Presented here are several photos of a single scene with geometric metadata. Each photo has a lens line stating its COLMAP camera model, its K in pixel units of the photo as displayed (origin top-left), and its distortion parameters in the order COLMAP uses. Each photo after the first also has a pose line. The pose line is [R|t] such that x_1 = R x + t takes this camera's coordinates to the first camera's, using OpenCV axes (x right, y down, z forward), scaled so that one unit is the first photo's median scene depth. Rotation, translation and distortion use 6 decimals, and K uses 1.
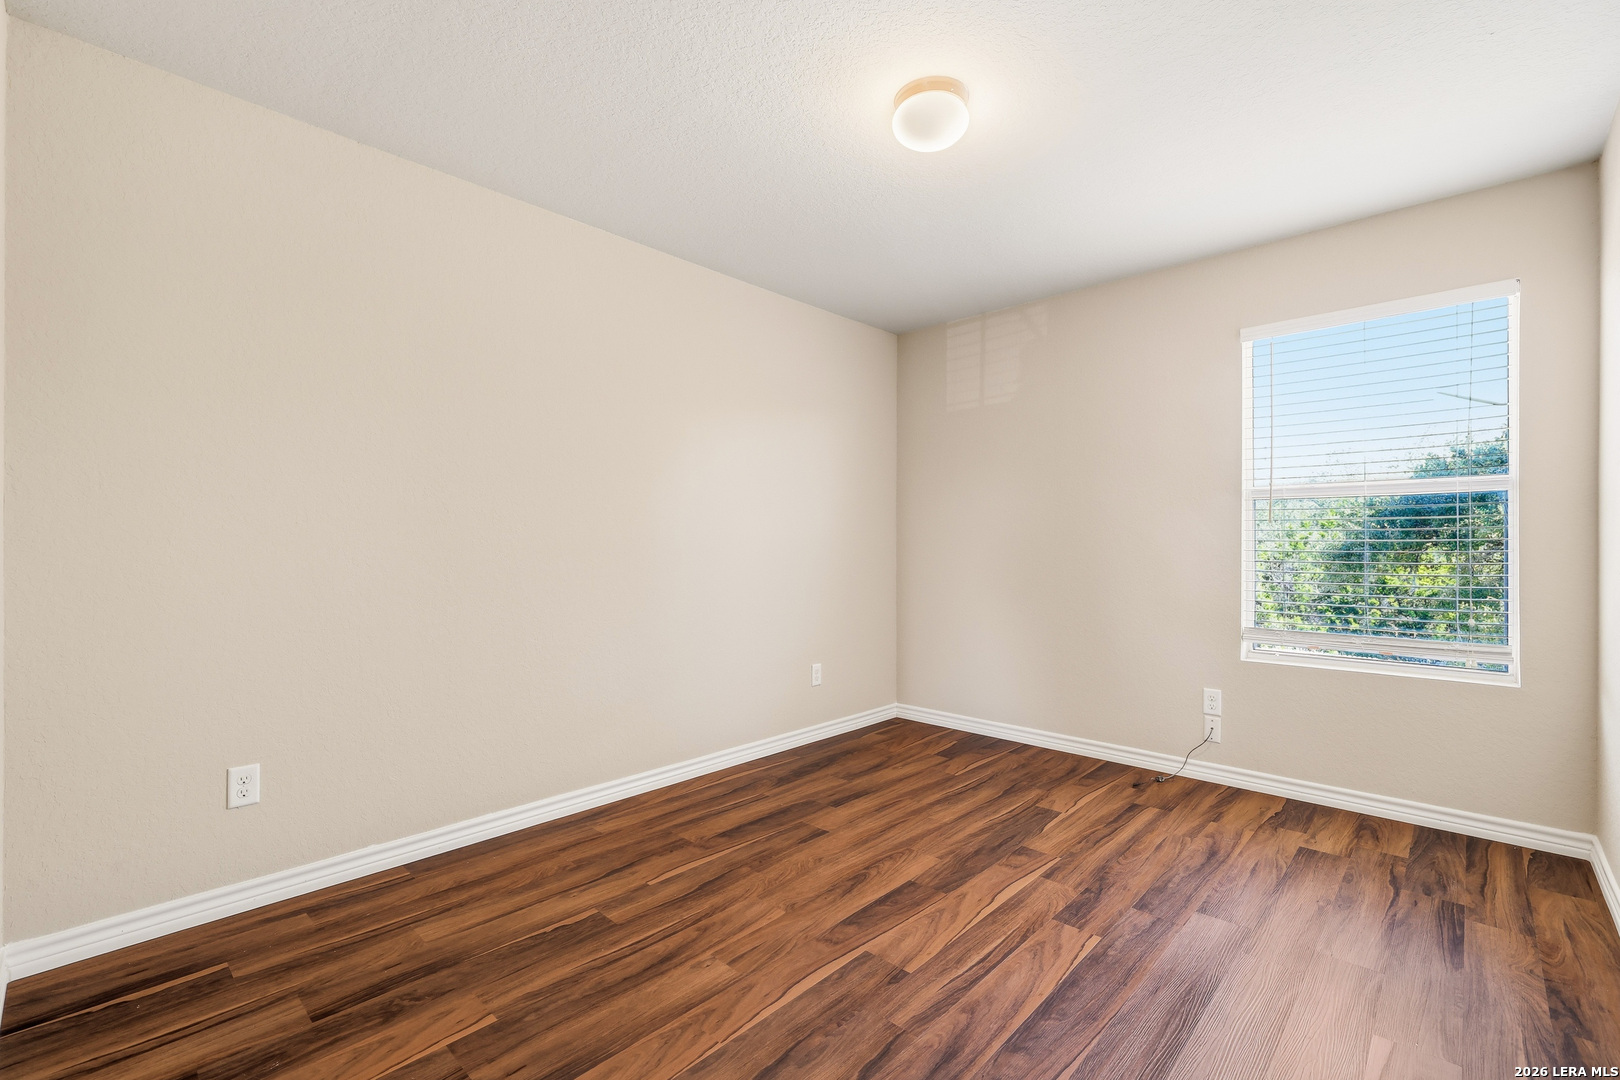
lens RADIAL K [[707.6, 0, 811.2], [0, 707.6, 543.3], [0, 0, 1]] dist [-0.003525, -0.000282]
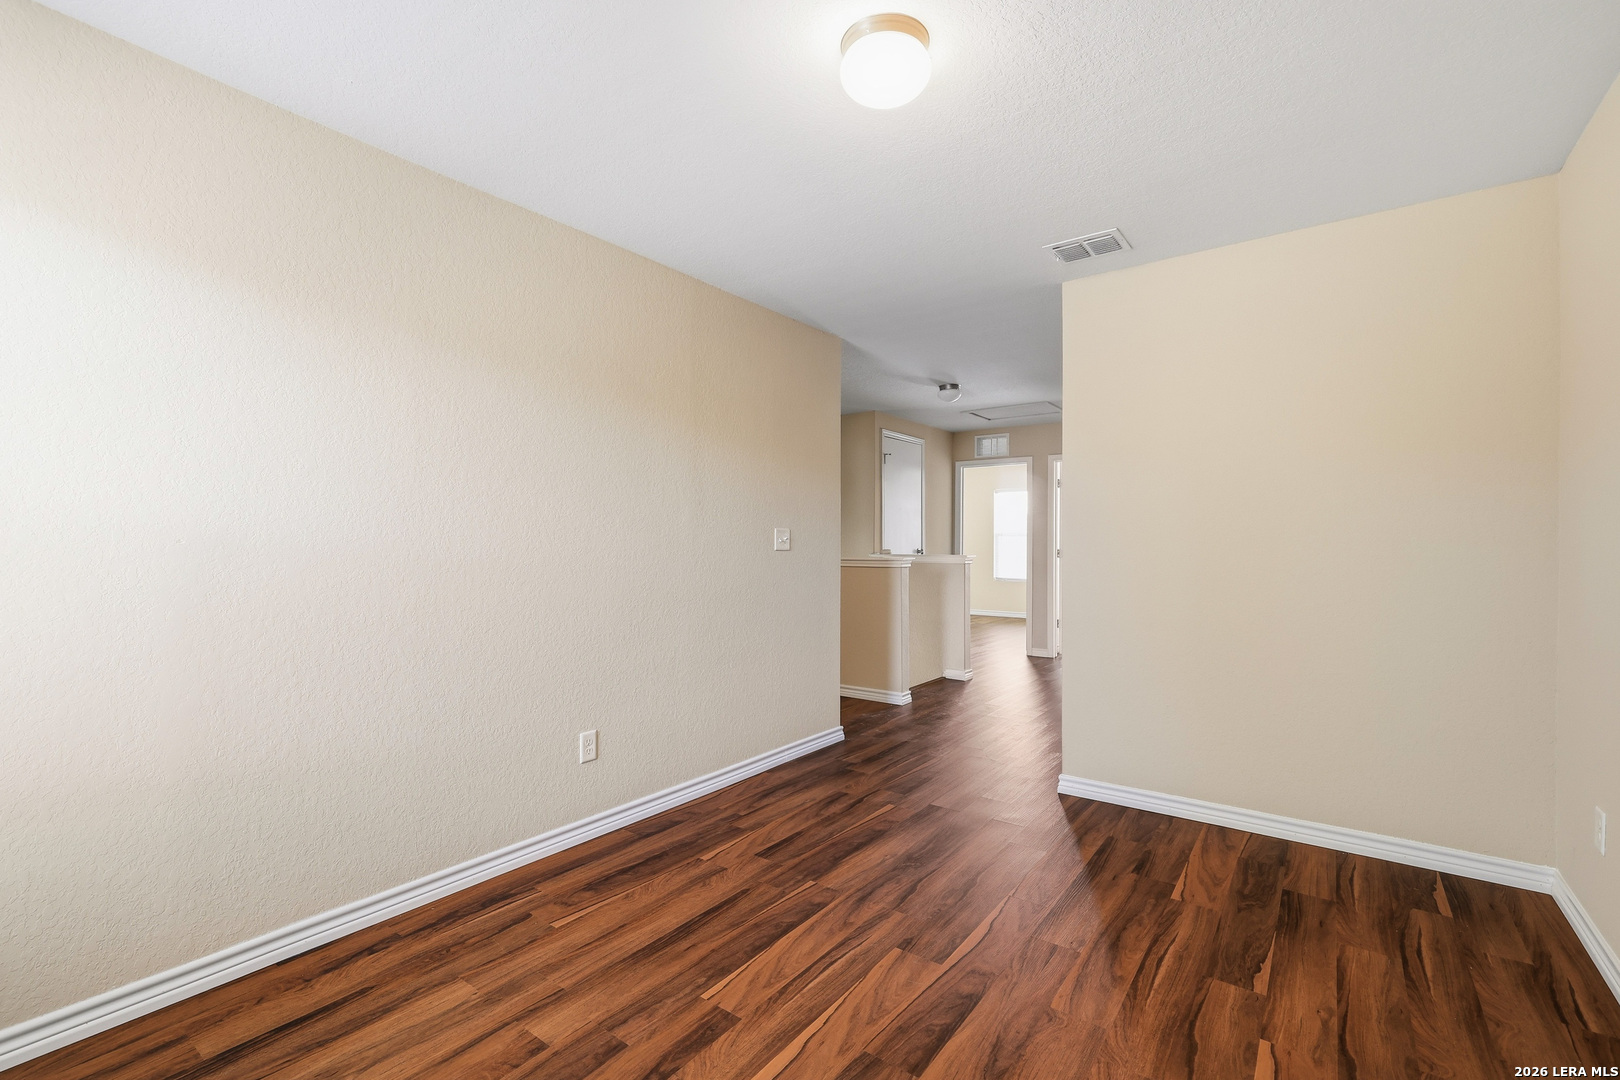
lens RADIAL K [[707.6, 0, 809.6], [0, 707.6, 543.4], [0, 0, 1]] dist [-0.003525, -0.000282]
pose [[-0.993558, -0.003709, -0.113267, 0.382362], [-0.003050, 0.999977, -0.005989, -0.033281], [0.113287, -0.005605, -0.993547, 1.978649]]
